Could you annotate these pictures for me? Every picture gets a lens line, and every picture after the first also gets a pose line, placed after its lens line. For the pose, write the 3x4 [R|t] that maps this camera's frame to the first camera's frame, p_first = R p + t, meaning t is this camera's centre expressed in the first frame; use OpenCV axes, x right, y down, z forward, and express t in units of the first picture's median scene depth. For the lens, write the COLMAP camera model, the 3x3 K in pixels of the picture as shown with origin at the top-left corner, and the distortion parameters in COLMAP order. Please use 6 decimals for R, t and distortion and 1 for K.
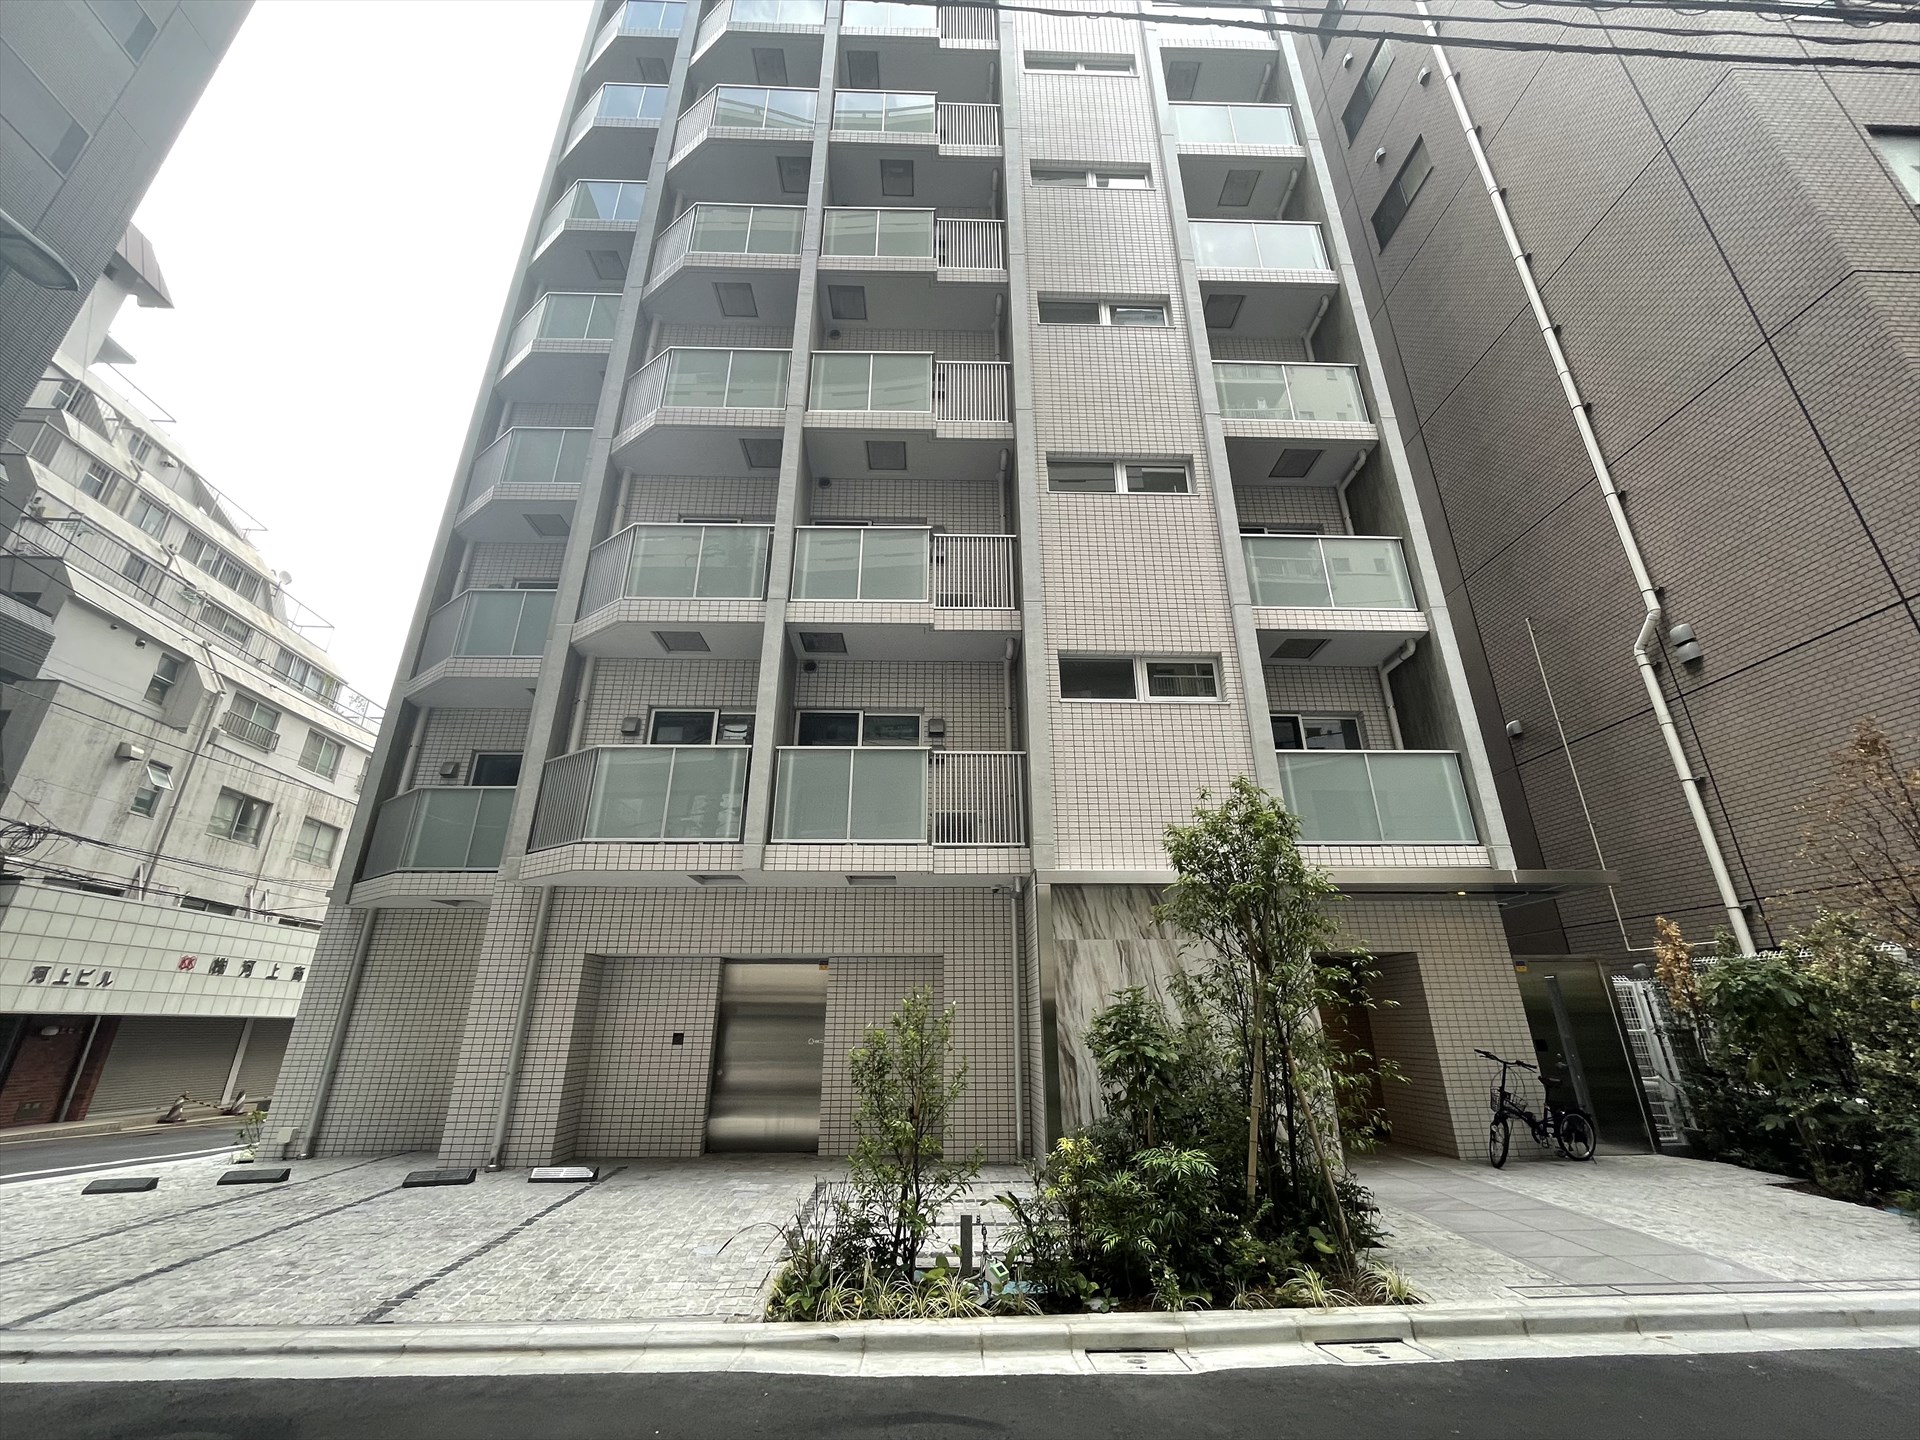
lens RADIAL K [[772.0, 0, 960.0], [0, 772.0, 720.0], [0, 0, 1]] dist [-0.002610, -0.000293]
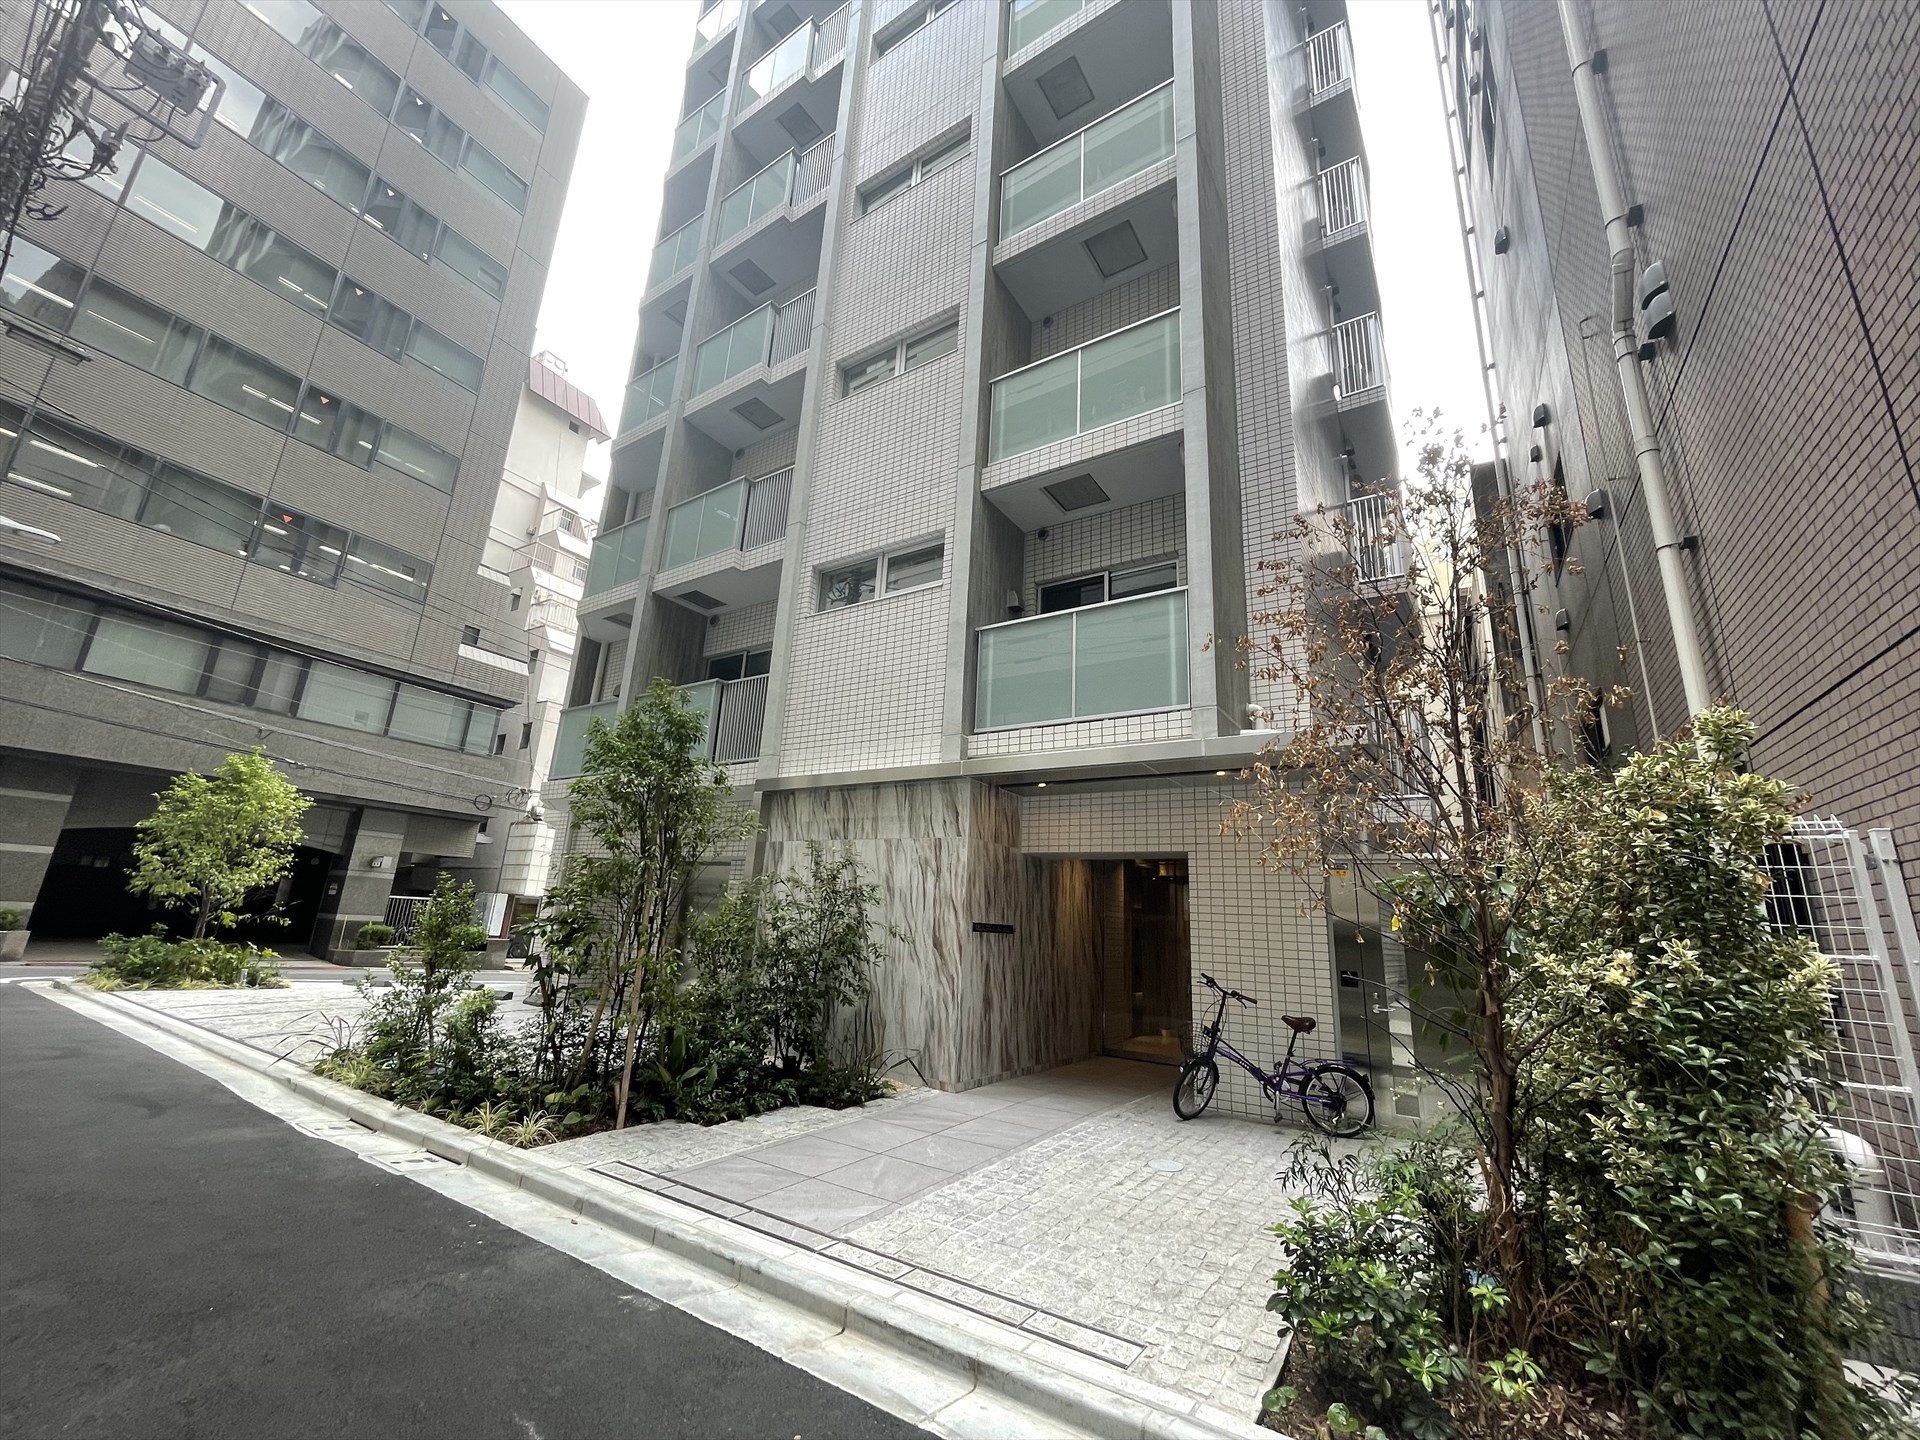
lens RADIAL K [[772.0, 0, 960.0], [0, 772.0, 720.0], [0, 0, 1]] dist [-0.002610, -0.000293]
pose [[0.810854, -0.105540, -0.575654, 0.849273], [0.161587, 0.985744, 0.046882, 0.093402], [0.562500, -0.131033, 0.816348, 0.245451]]
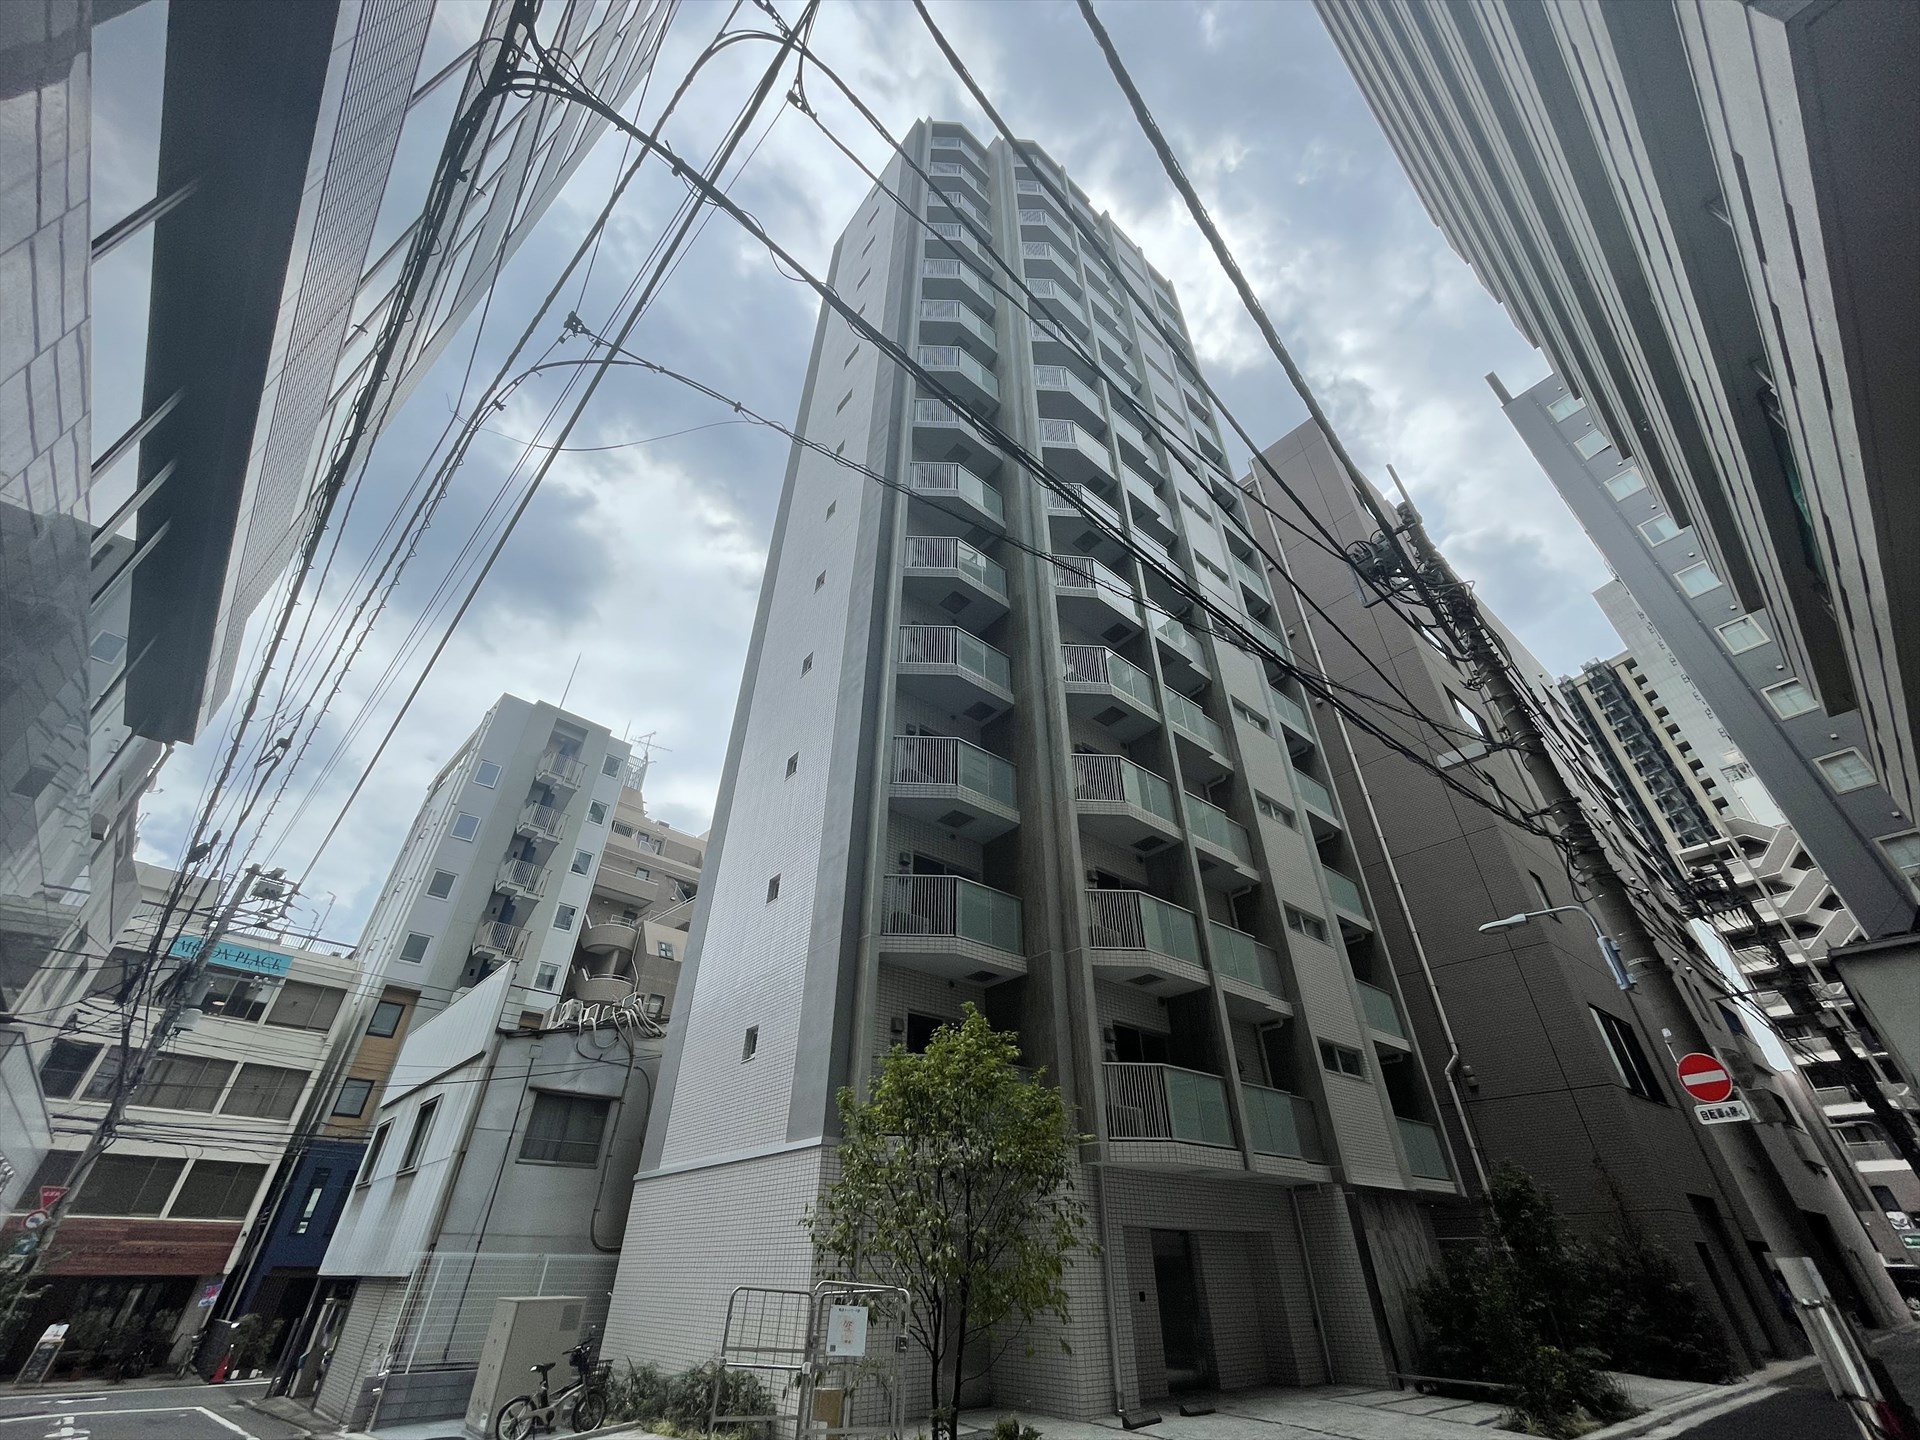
lens RADIAL K [[773.0, 0, 960.6], [0, 773.0, 721.4], [0, 0, 1]] dist [-0.002514, -0.000038]
pose [[0.779406, 0.370441, 0.505272, -1.636256], [-0.234687, 0.920381, -0.312763, -0.005973], [-0.580903, 0.125188, 0.804288, -0.004727]]
